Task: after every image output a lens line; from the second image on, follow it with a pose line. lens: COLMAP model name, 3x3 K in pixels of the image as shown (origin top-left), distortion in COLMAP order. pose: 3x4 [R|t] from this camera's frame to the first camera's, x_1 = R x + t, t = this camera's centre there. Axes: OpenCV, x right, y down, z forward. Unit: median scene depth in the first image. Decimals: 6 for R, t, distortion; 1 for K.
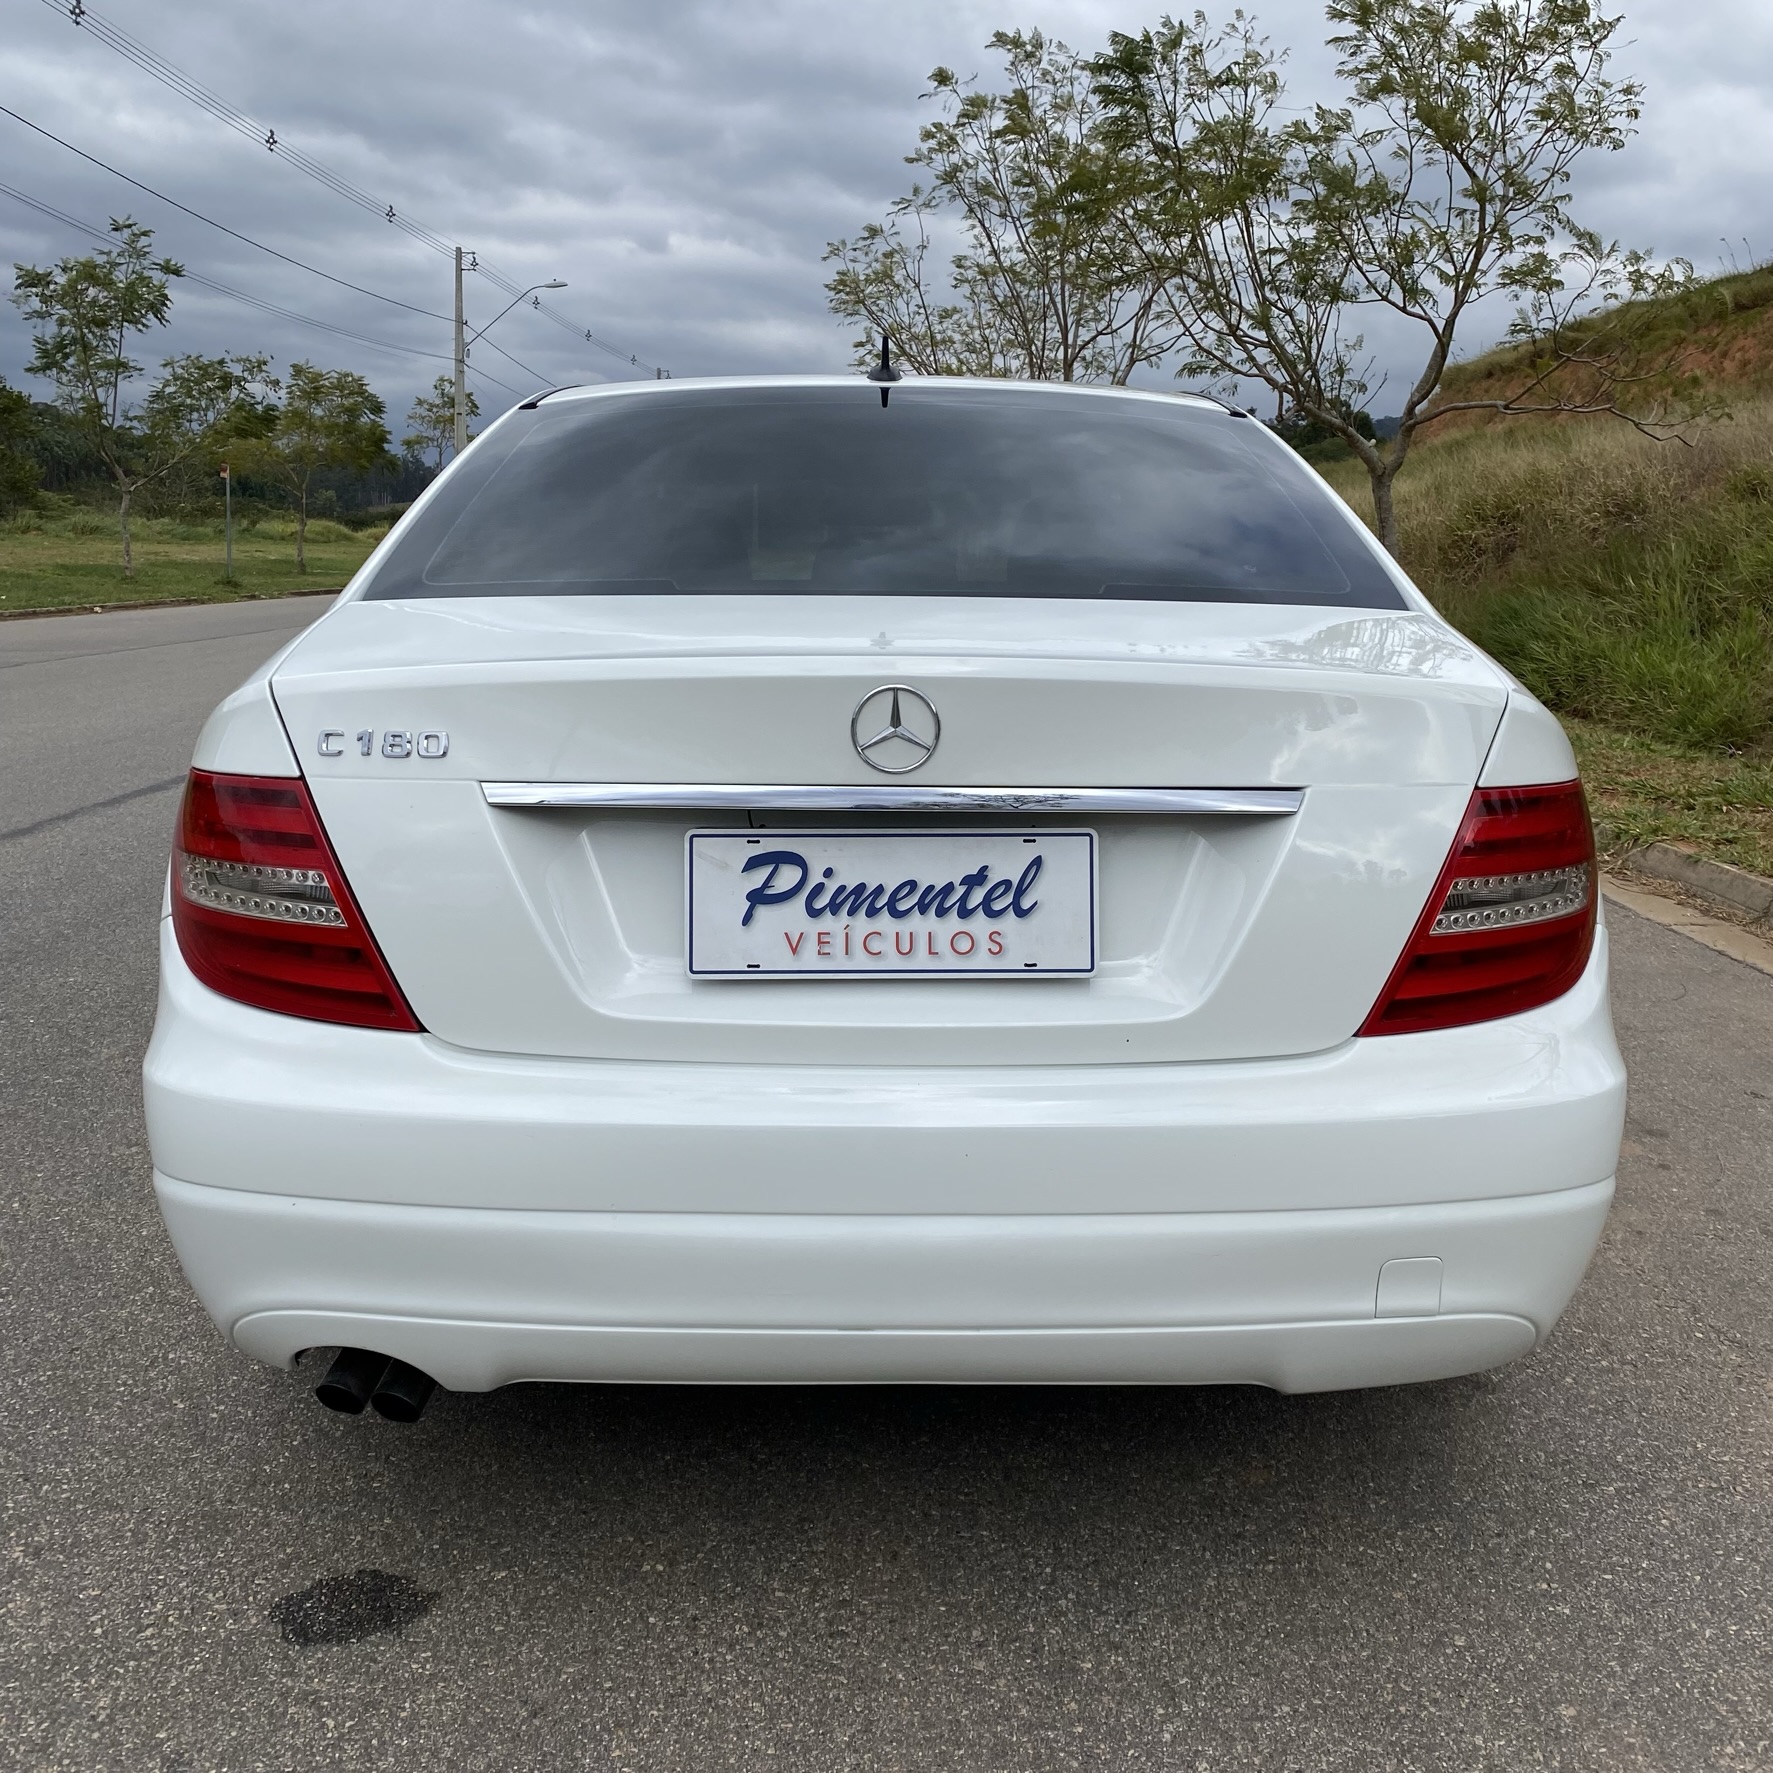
lens RADIAL K [[1869.2, 0, 886.5], [0, 1869.2, 886.5], [0, 0, 1]] dist [0.016176, -0.005292]
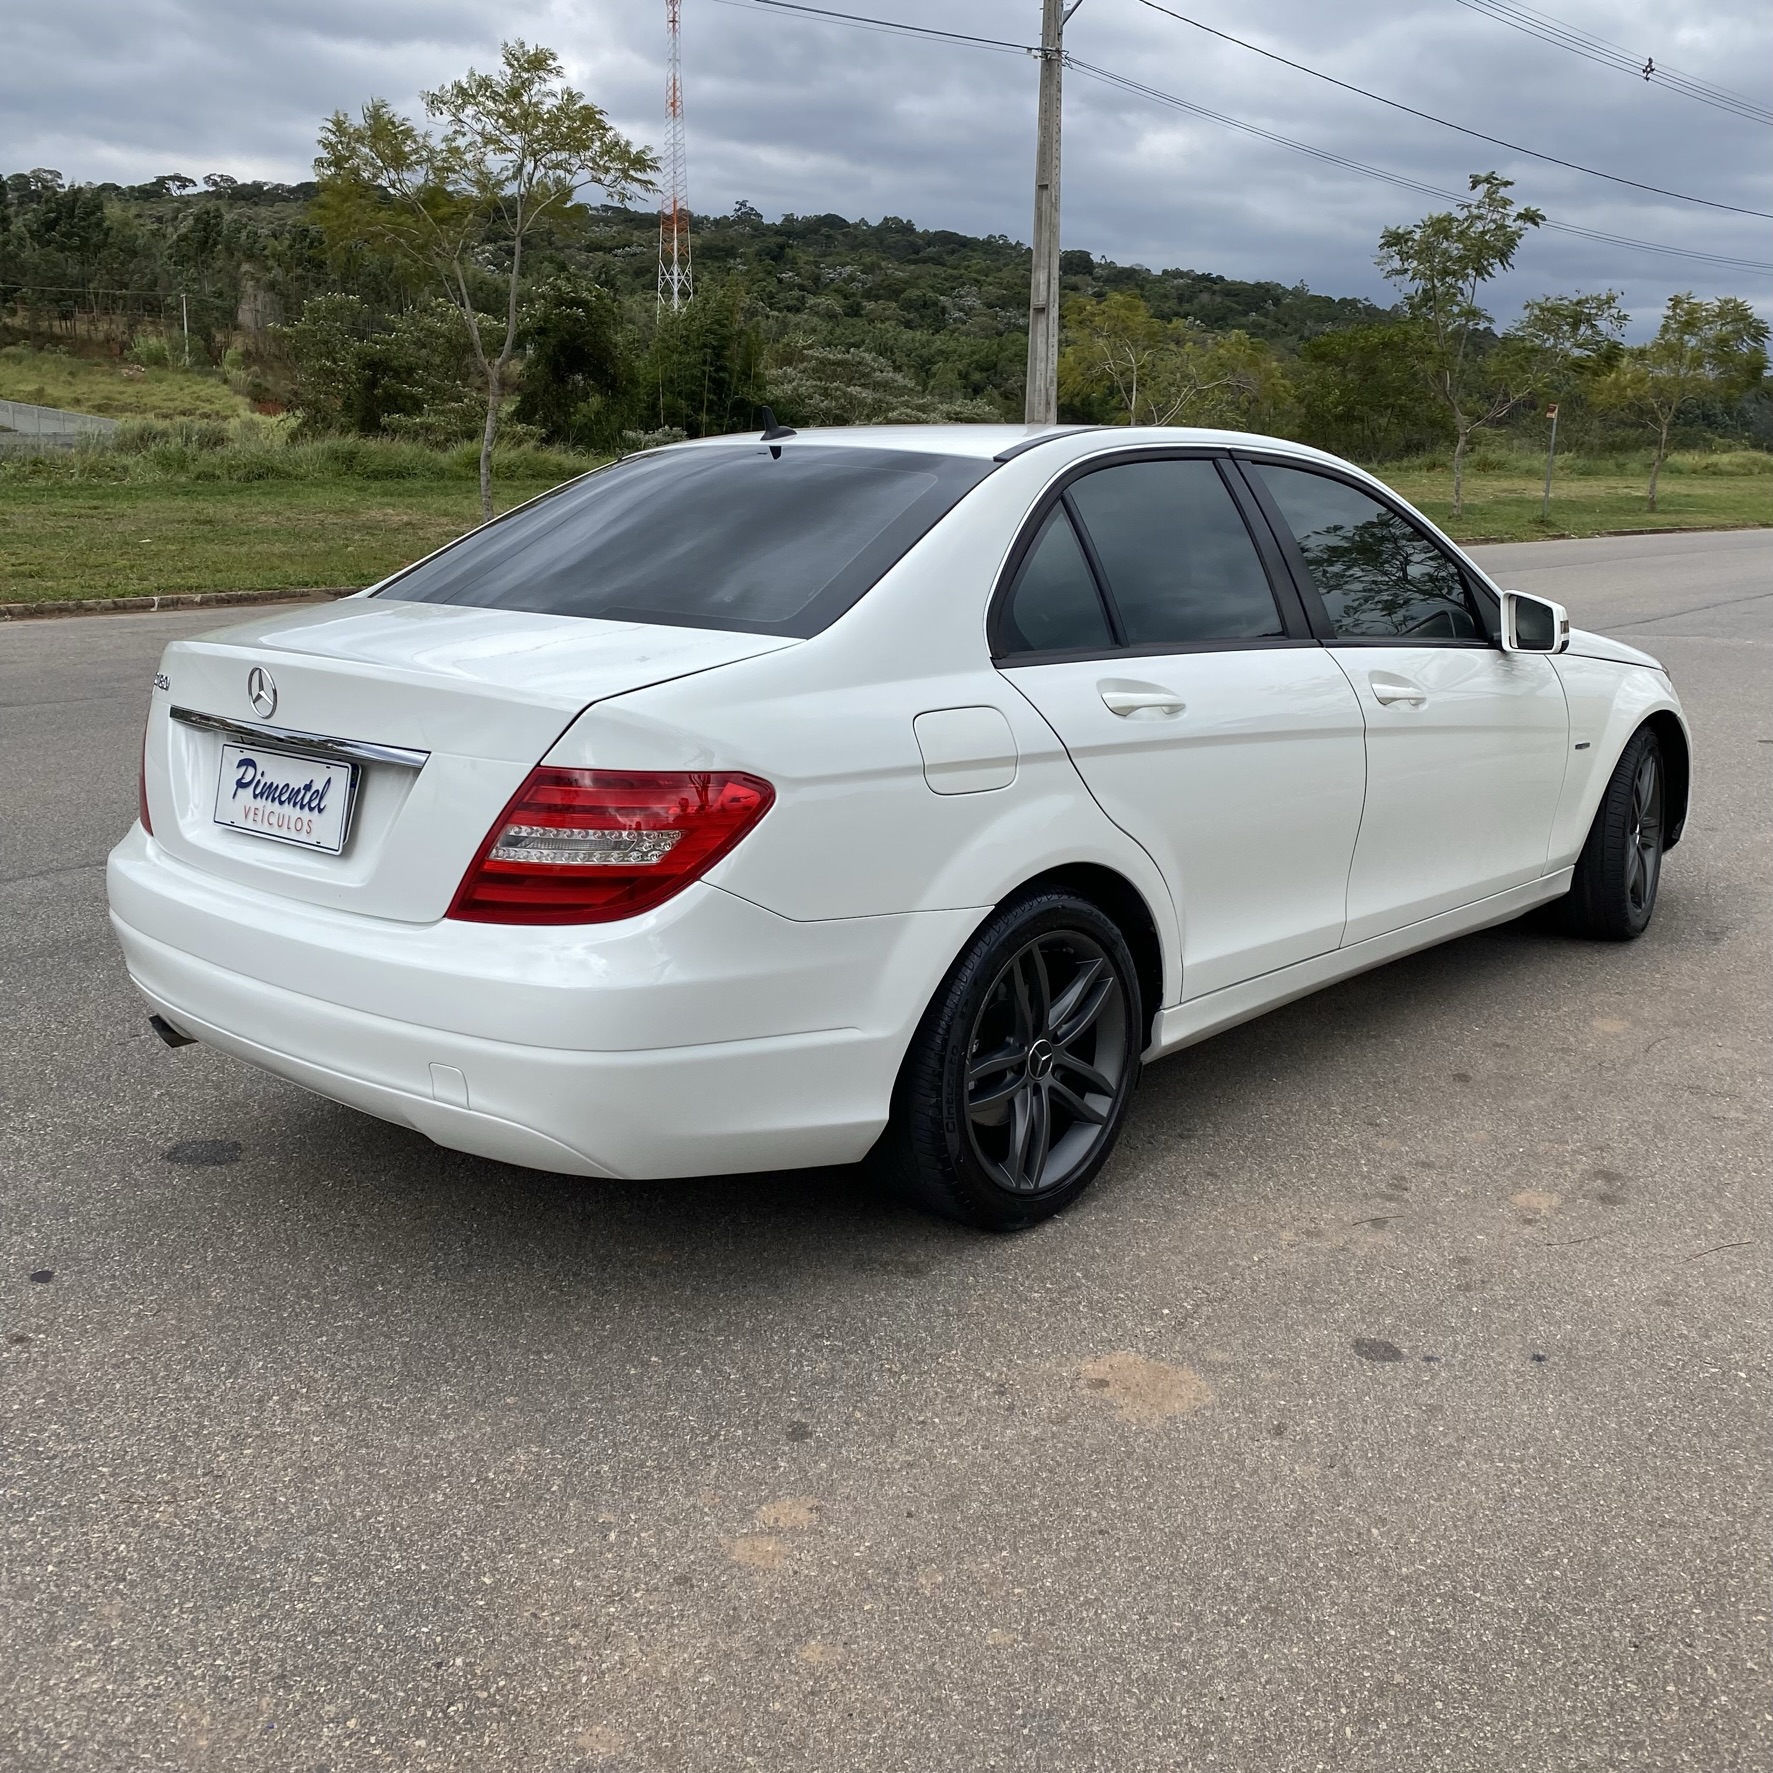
lens RADIAL K [[1869.2, 0, 886.5], [0, 1869.2, 886.5], [0, 0, 1]] dist [0.016176, -0.005292]
pose [[0.727885, 0.144385, -0.670326, 1.540683], [-0.119313, 0.989336, 0.083540, -0.116159], [0.675240, 0.019171, 0.737349, 0.115281]]
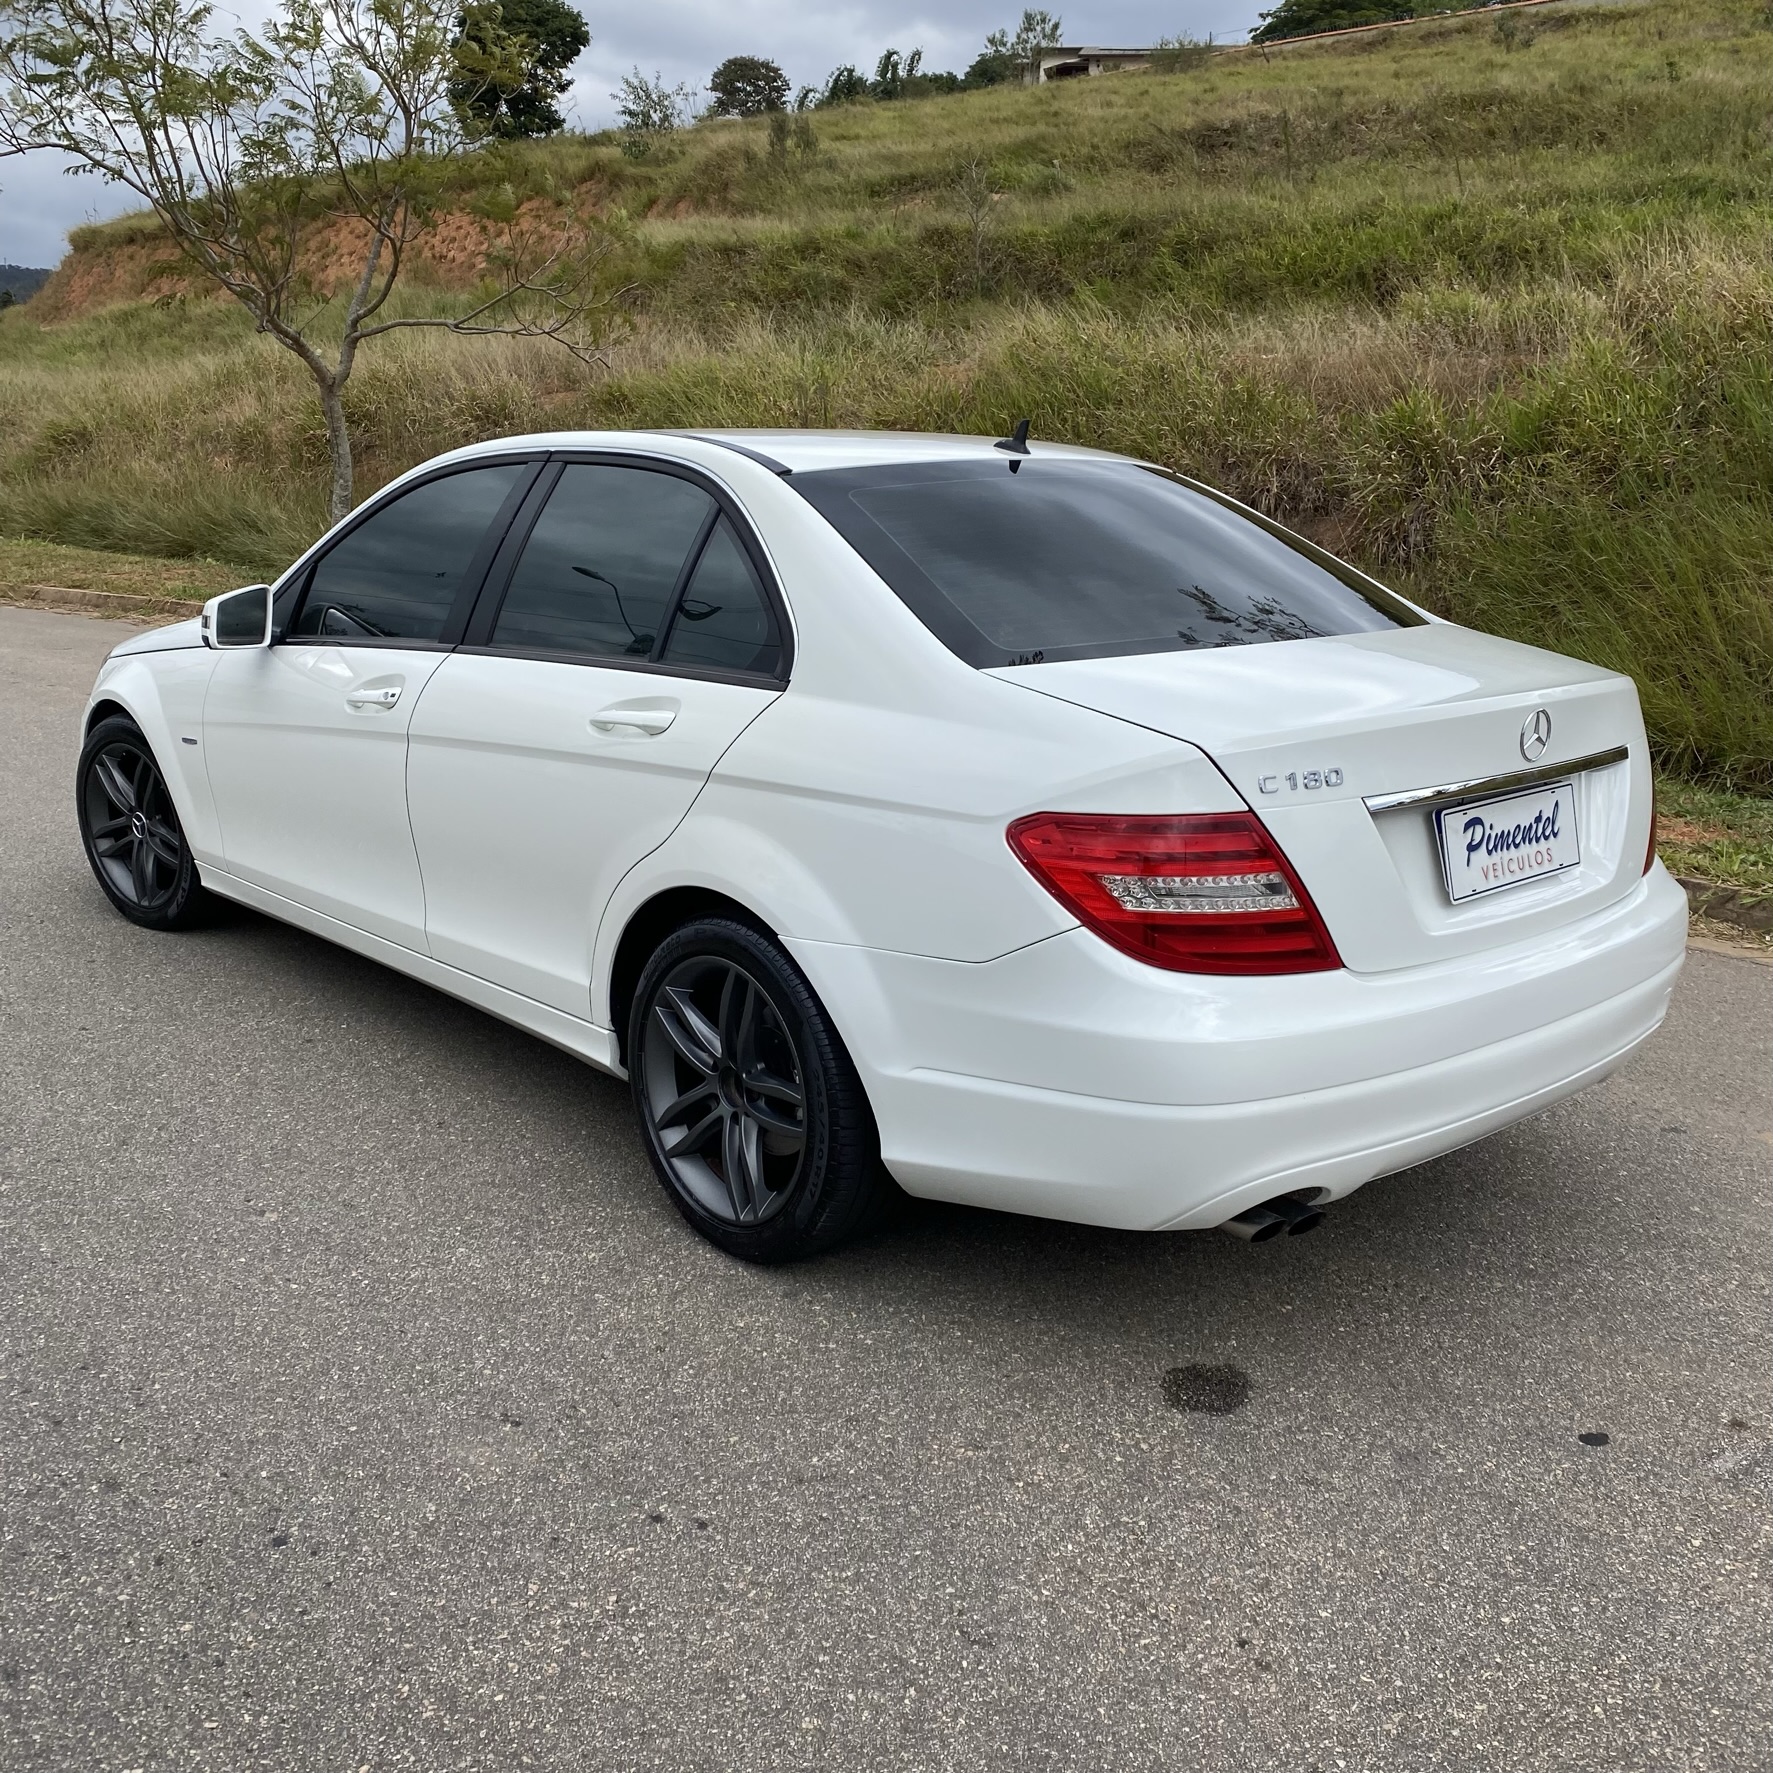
lens RADIAL K [[1869.2, 0, 886.5], [0, 1869.2, 886.5], [0, 0, 1]] dist [0.016176, -0.005292]
pose [[0.754289, -0.153578, 0.638327, -1.458517], [0.108487, 0.988046, 0.109523, -0.189259], [-0.647517, -0.013361, 0.761934, 0.096433]]
